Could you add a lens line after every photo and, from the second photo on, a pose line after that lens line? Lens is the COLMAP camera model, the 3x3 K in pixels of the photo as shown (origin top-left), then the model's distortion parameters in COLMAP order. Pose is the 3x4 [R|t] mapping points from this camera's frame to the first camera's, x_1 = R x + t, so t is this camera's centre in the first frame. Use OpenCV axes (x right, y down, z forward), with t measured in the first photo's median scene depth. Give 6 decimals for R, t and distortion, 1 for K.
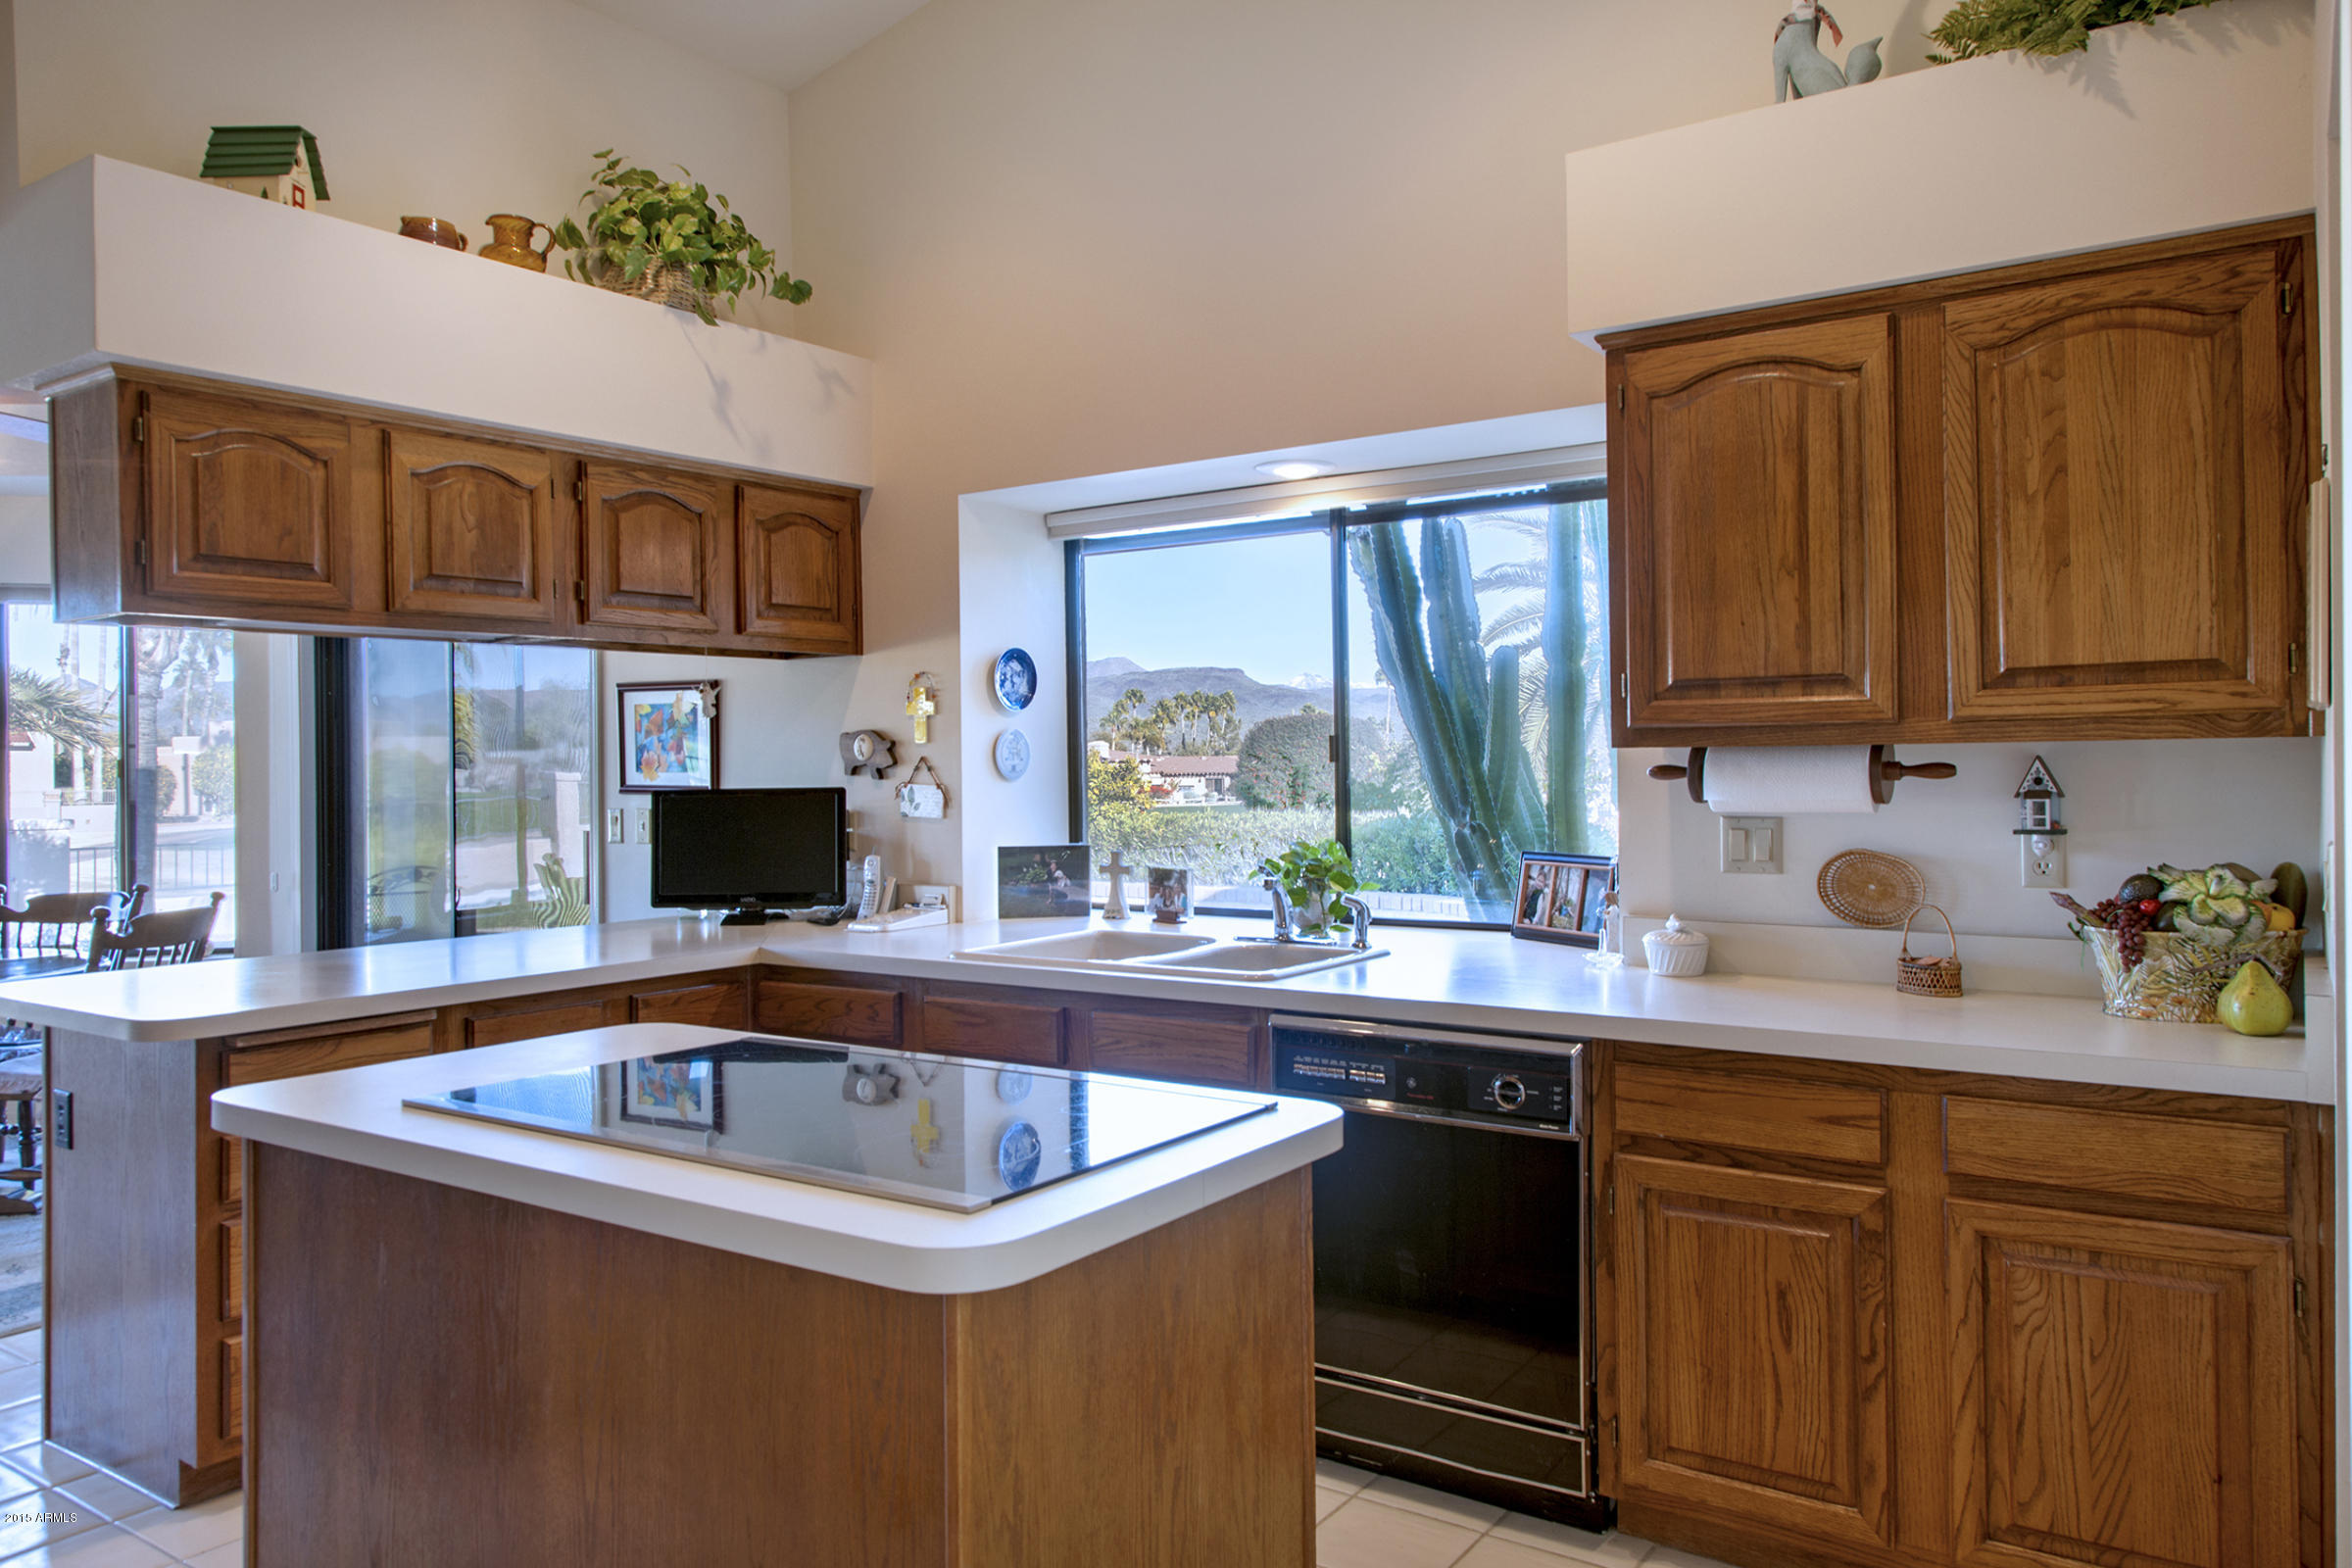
lens RADIAL K [[1564.1, 0, 1157.5], [0, 1564.1, 727.7], [0, 0, 1]] dist [0.016466, 0.000607]
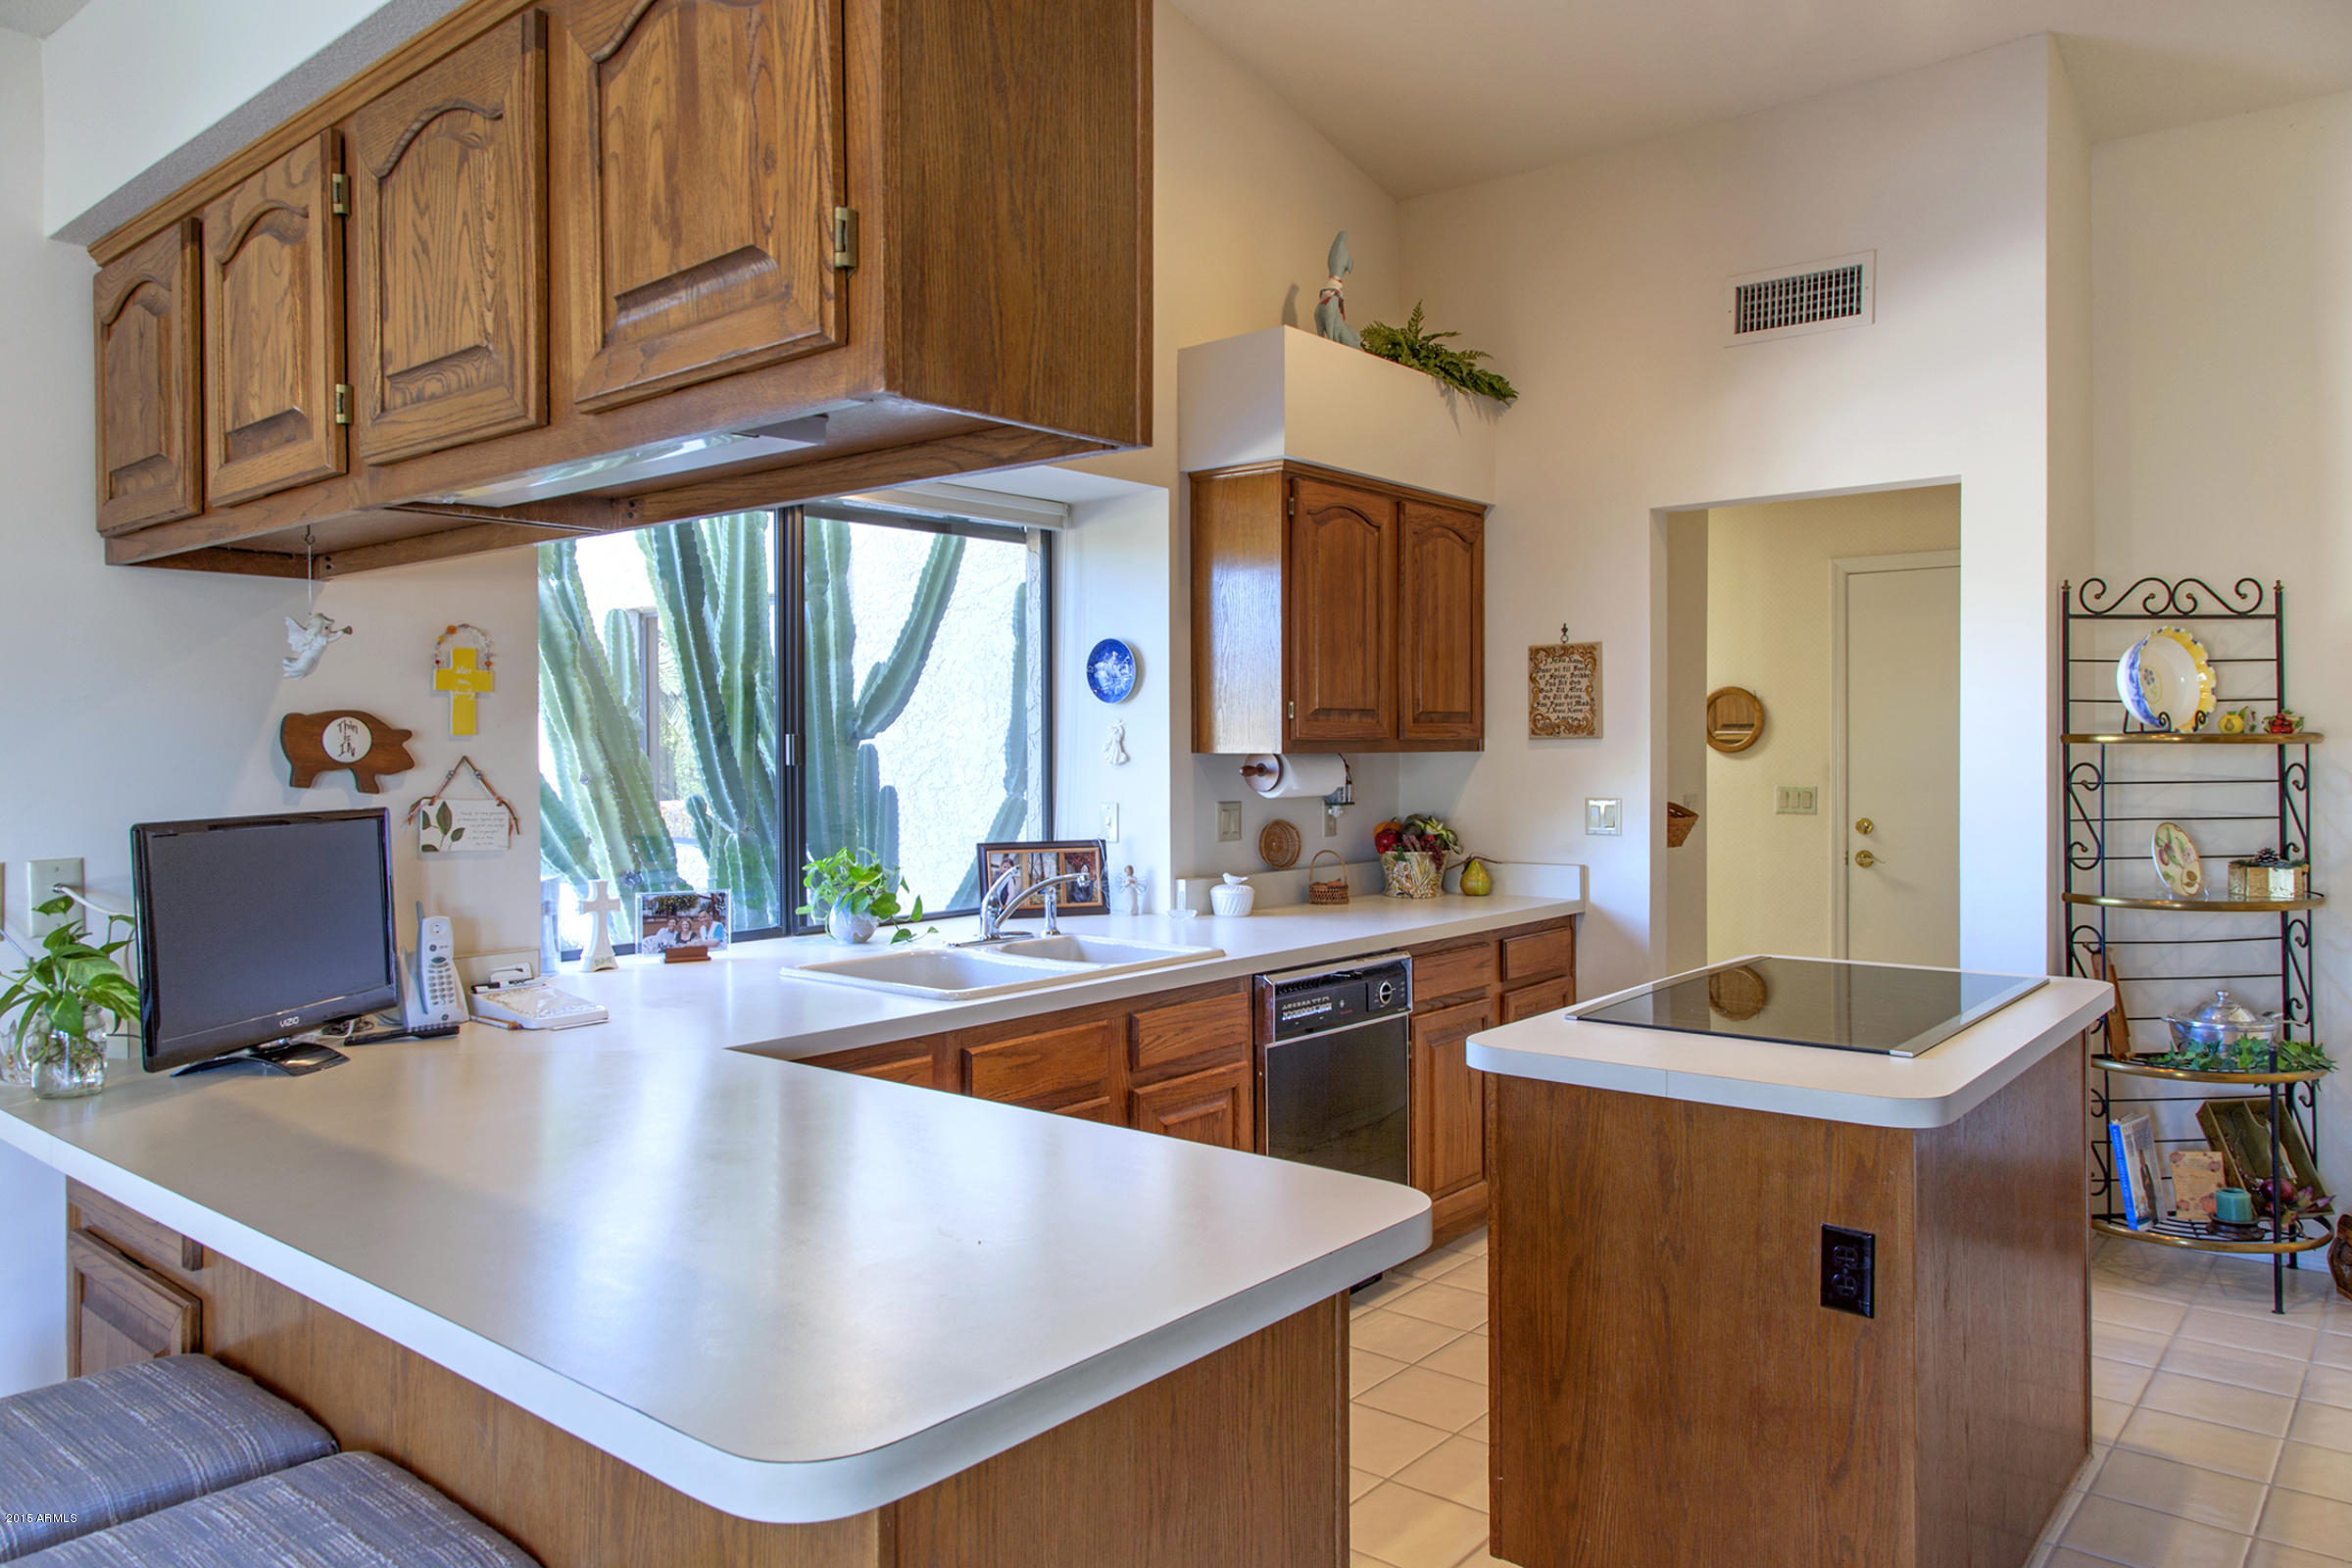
lens RADIAL K [[1564.1, 0, 1157.5], [0, 1564.1, 727.7], [0, 0, 1]] dist [0.016466, 0.000607]
pose [[0.106658, 0.025685, 0.993964, -1.122123], [-0.016892, 0.999569, -0.024017, 0.026197], [-0.994152, -0.014229, 0.107046, 0.966184]]
